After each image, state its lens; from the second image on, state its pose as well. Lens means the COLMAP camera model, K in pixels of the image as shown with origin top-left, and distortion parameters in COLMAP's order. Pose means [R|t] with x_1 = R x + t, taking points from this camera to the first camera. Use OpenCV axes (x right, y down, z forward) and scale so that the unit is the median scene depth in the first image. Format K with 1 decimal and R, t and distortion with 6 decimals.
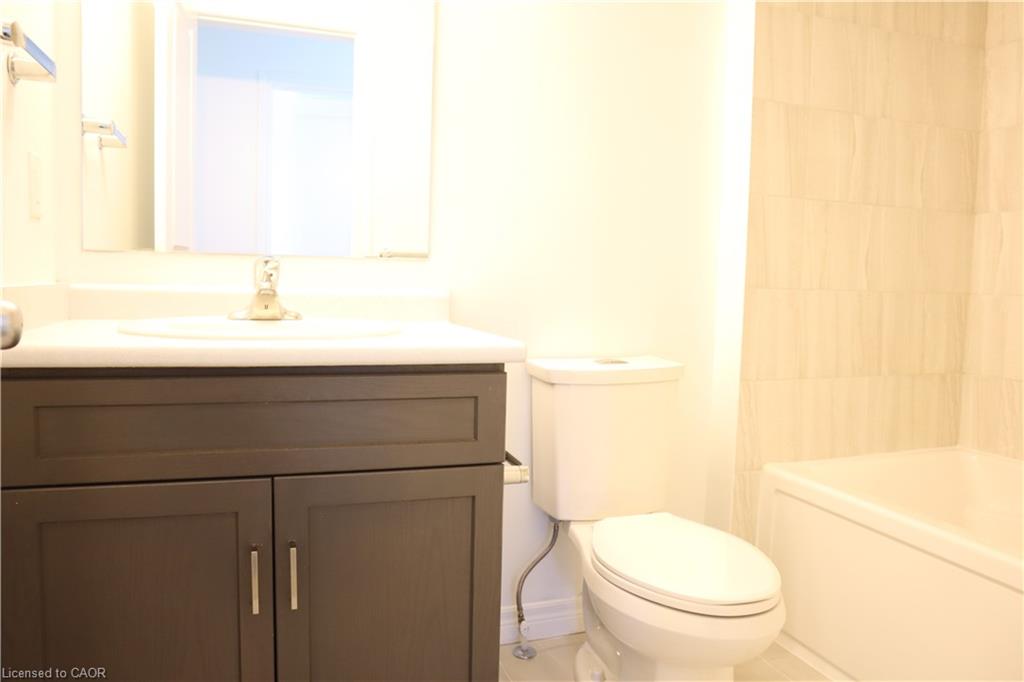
lens RADIAL K [[732.7, 0, 512.0], [0, 732.7, 341.0], [0, 0, 1]] dist [-0.119253, 0.082250]
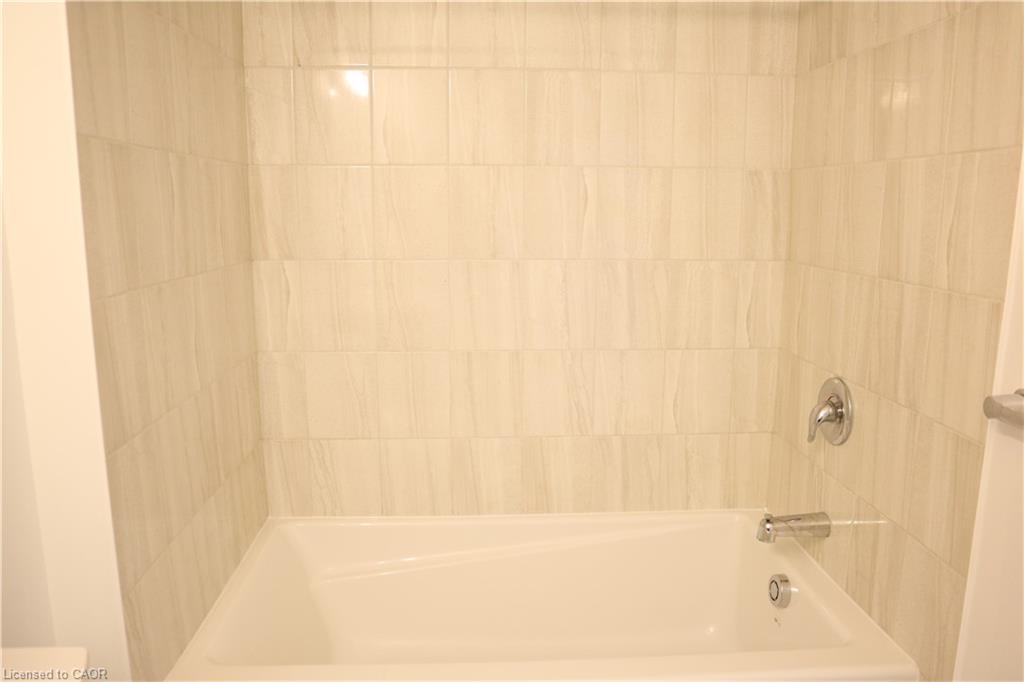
lens RADIAL K [[732.7, 0, 512.0], [0, 732.7, 341.0], [0, 0, 1]] dist [-0.119253, 0.082250]
pose [[0.277687, -0.196075, 0.940449, -0.114008], [0.082553, 0.980199, 0.179987, -0.242851], [-0.957118, 0.027657, 0.288375, 0.501559]]
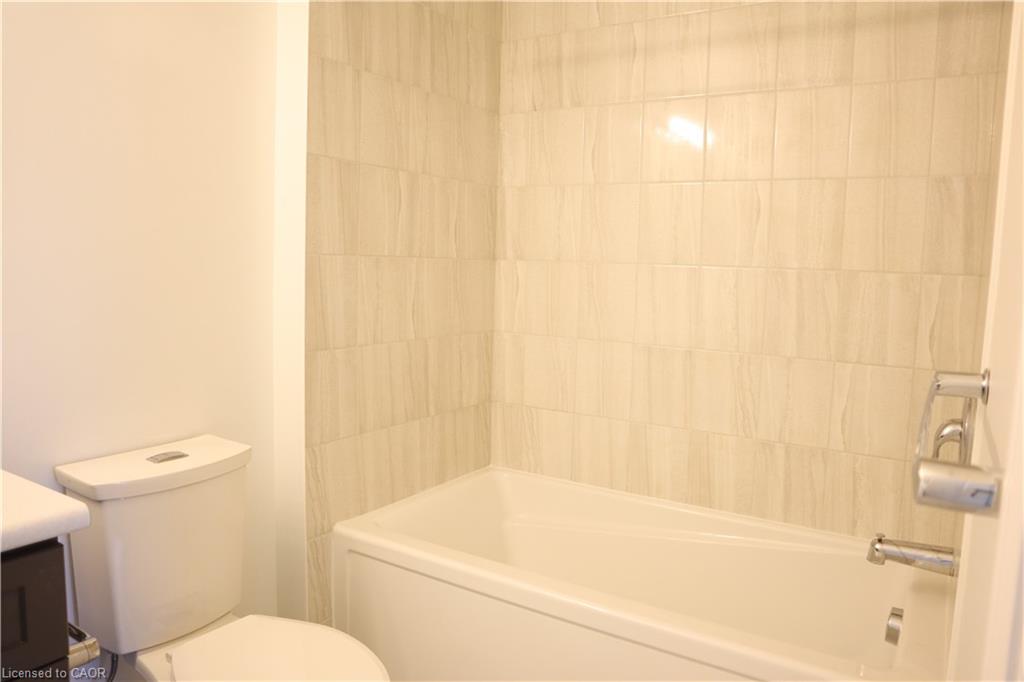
lens RADIAL K [[732.7, 0, 512.0], [0, 732.7, 341.0], [0, 0, 1]] dist [-0.119253, 0.082250]
pose [[0.784207, -0.068562, 0.616699, -0.053295], [0.042924, 0.997490, 0.056314, -0.130066], [-0.619013, -0.017691, 0.785182, 0.078690]]
